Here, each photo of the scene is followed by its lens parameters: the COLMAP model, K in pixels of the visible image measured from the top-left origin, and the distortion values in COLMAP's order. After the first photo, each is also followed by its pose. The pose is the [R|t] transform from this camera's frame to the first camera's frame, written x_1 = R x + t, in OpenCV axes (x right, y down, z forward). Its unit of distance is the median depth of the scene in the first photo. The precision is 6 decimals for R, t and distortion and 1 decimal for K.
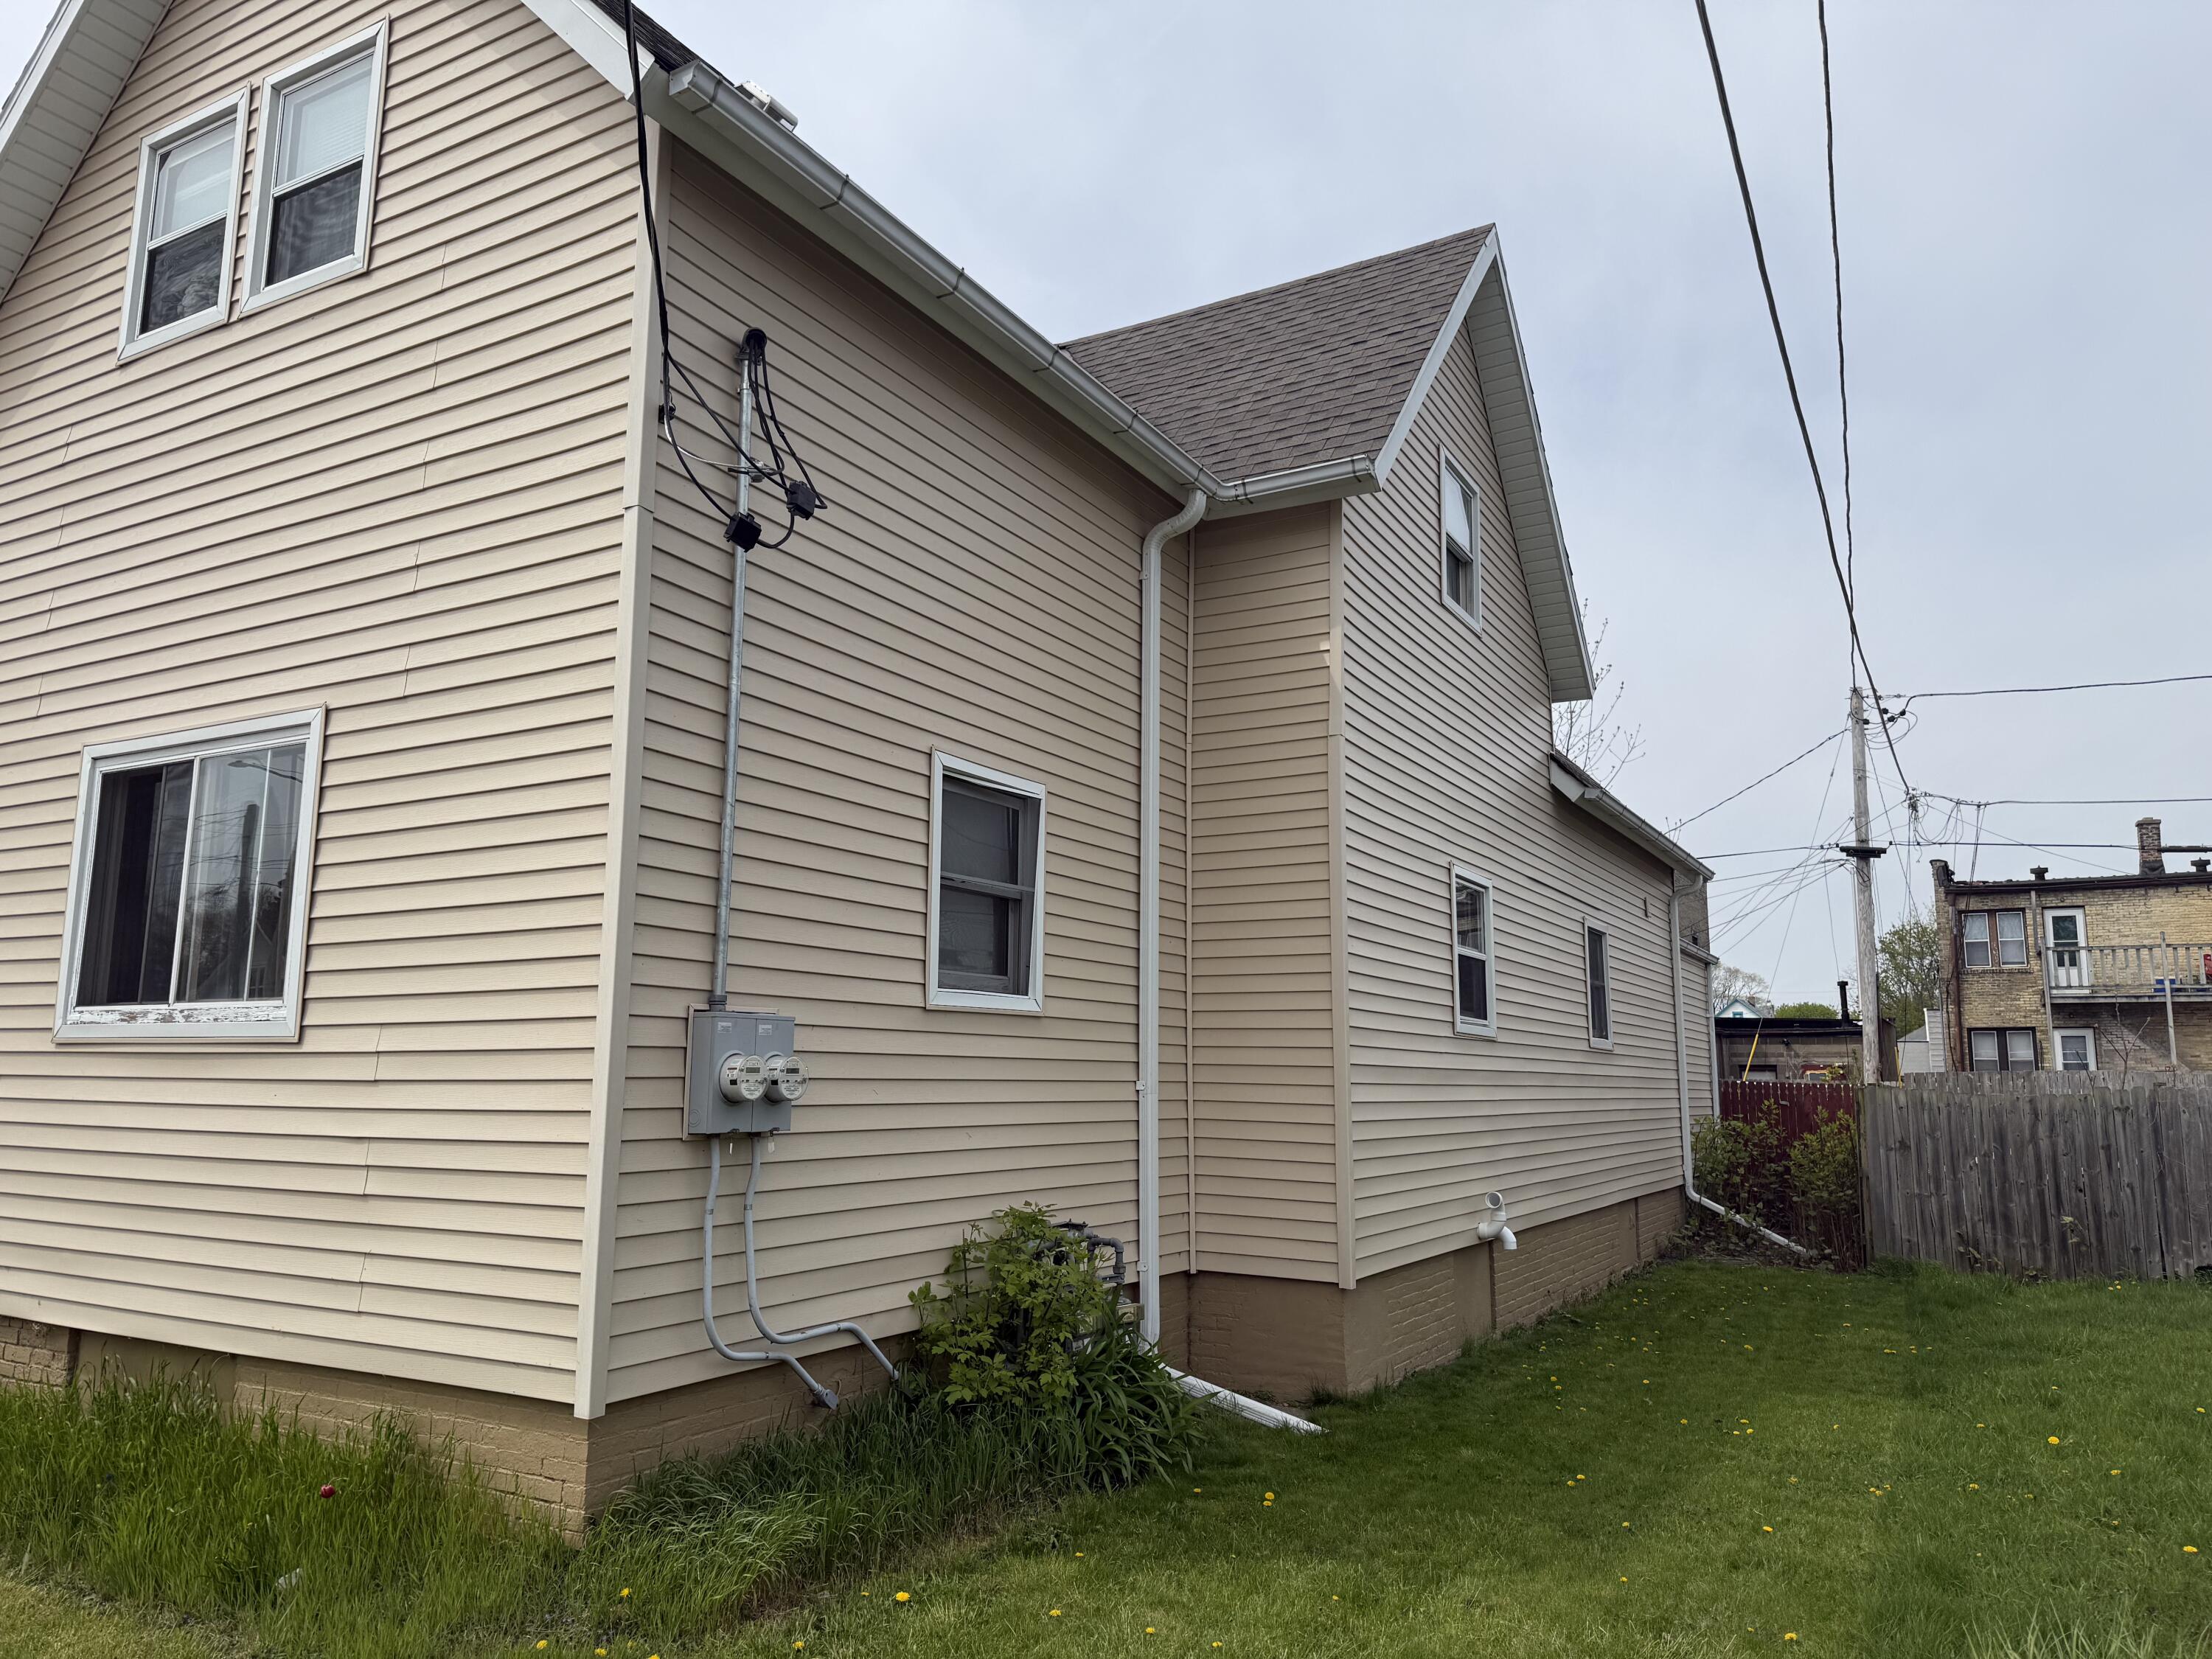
lens RADIAL K [[1536.5, 0, 1106.0], [0, 1536.5, 829.5], [0, 0, 1]] dist [0.074040, -0.080089]
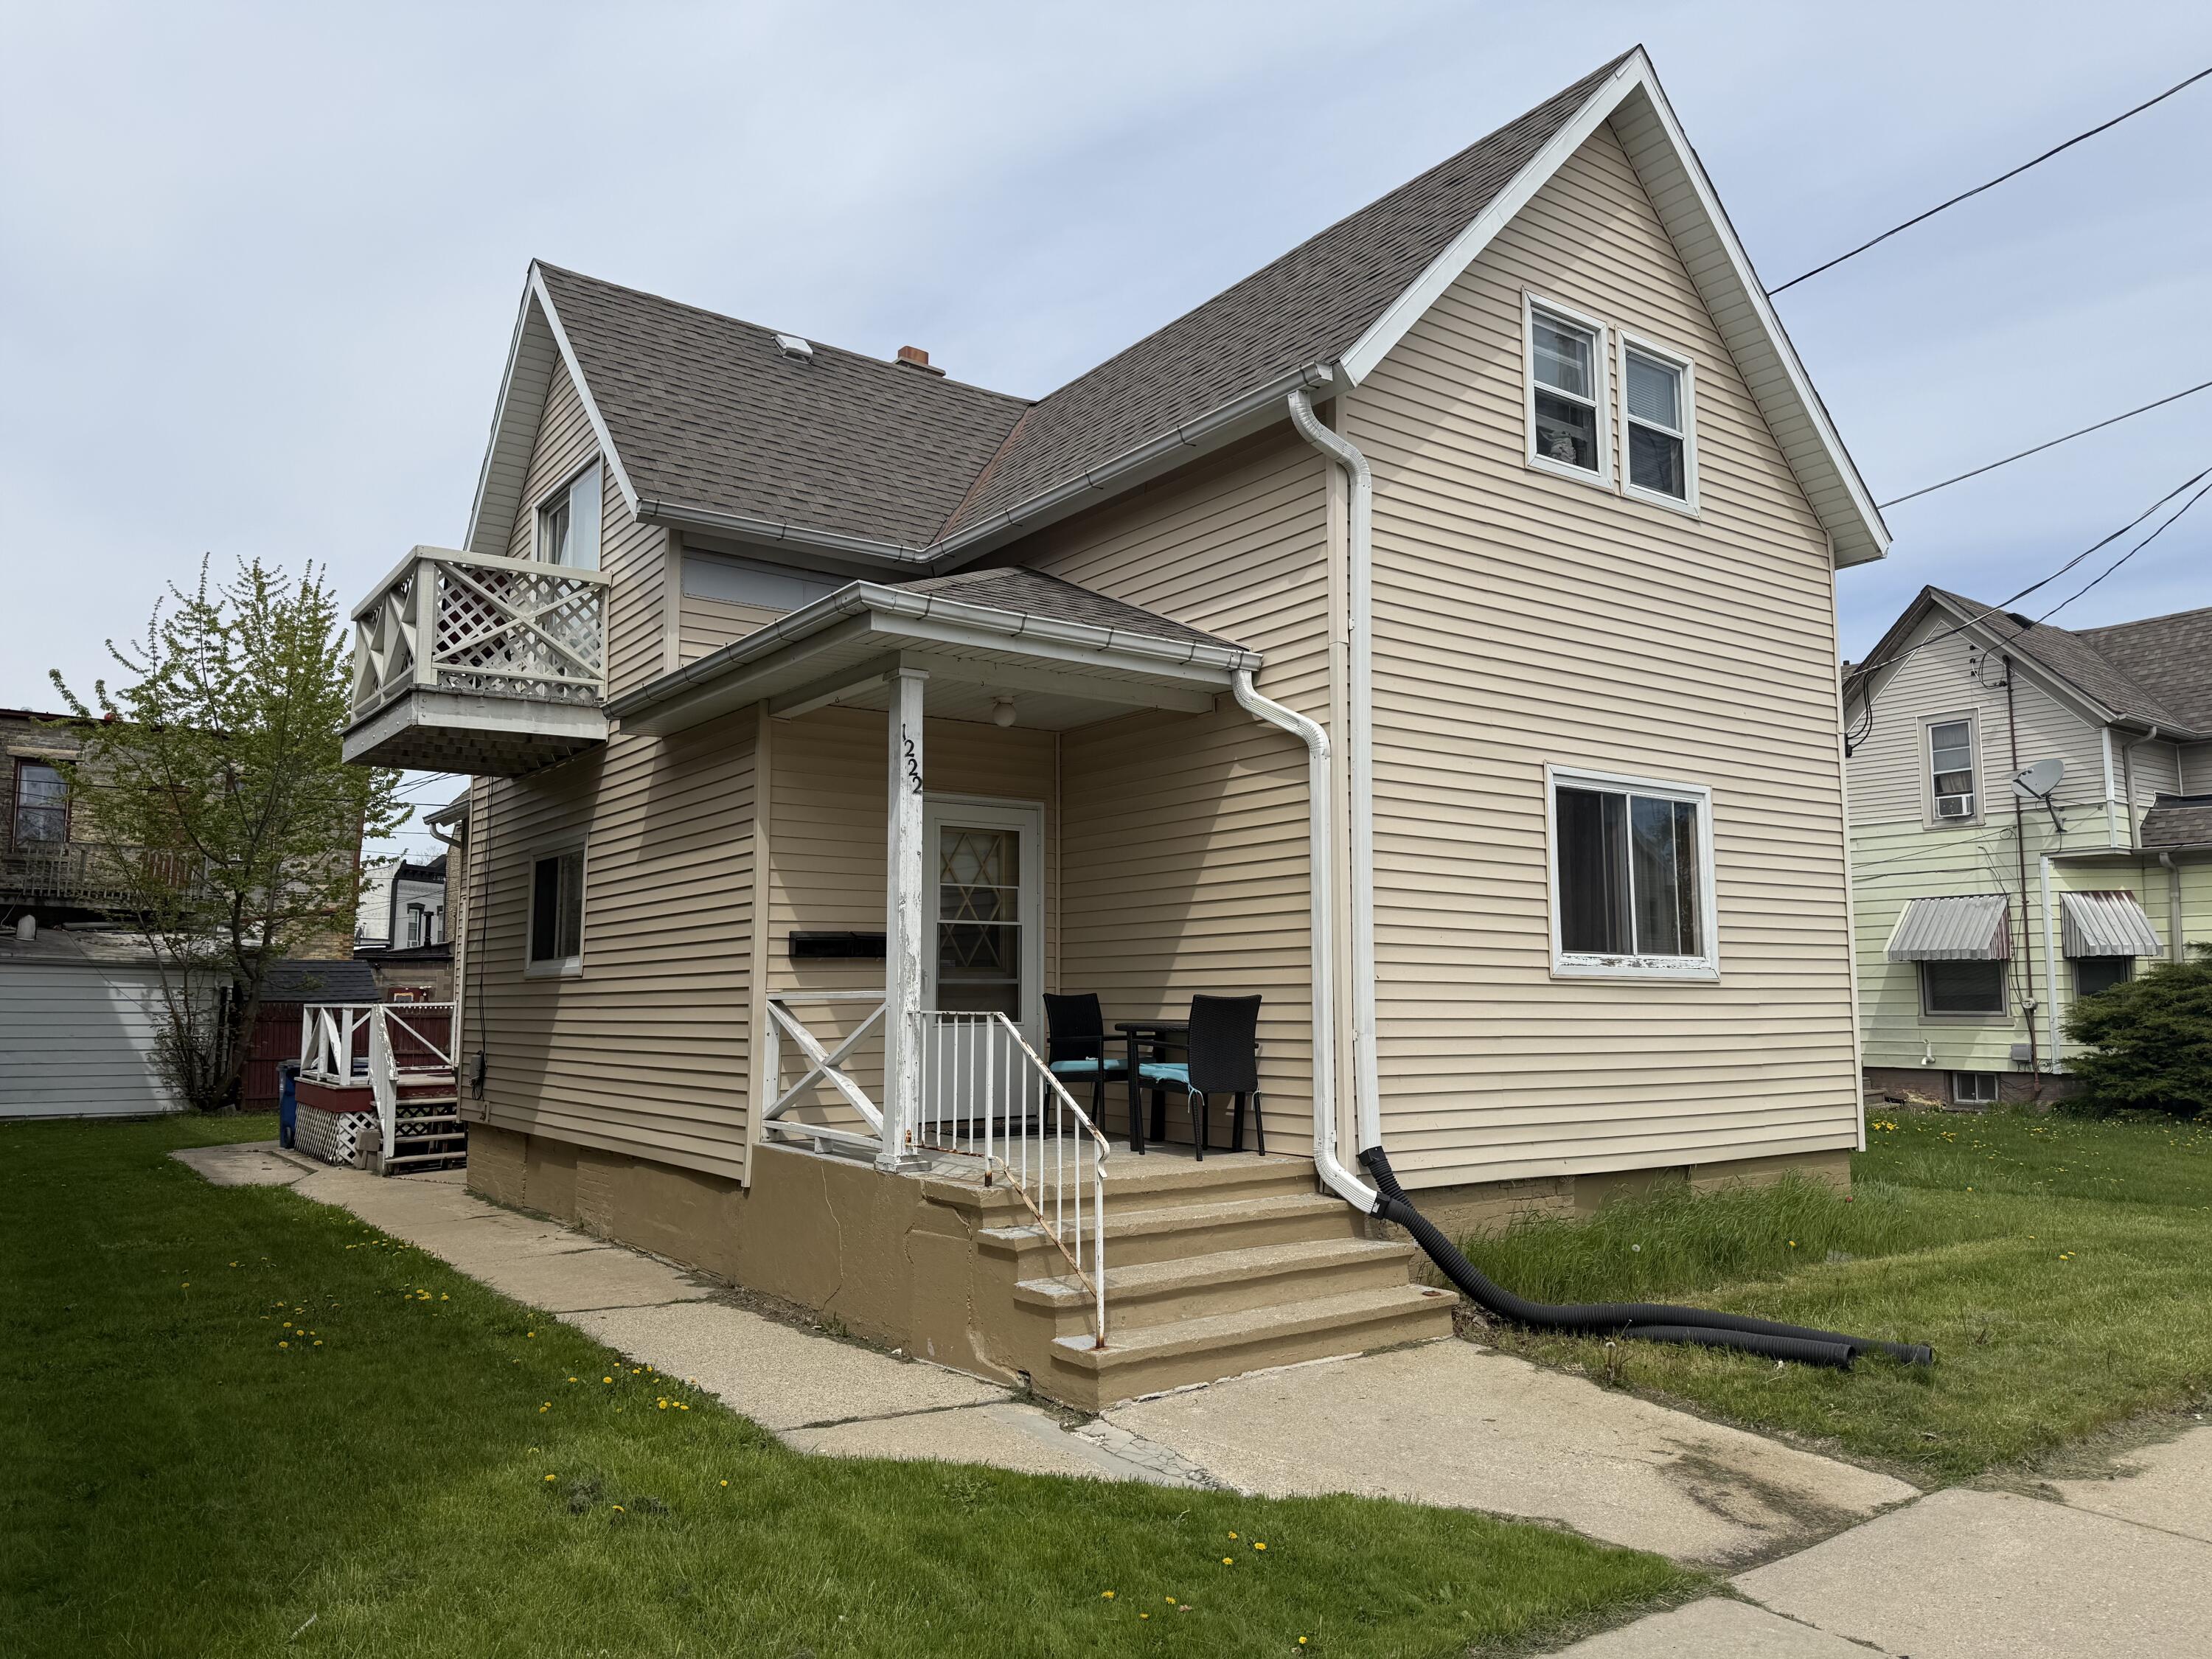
lens RADIAL K [[1536.5, 0, 1106.0], [0, 1536.5, 829.5], [0, 0, 1]] dist [0.074040, -0.080089]
pose [[0.414310, 0.094495, 0.905217, -2.164920], [-0.139488, 0.989438, -0.039444, 0.119362], [-0.899383, -0.109925, 0.423115, 0.816869]]
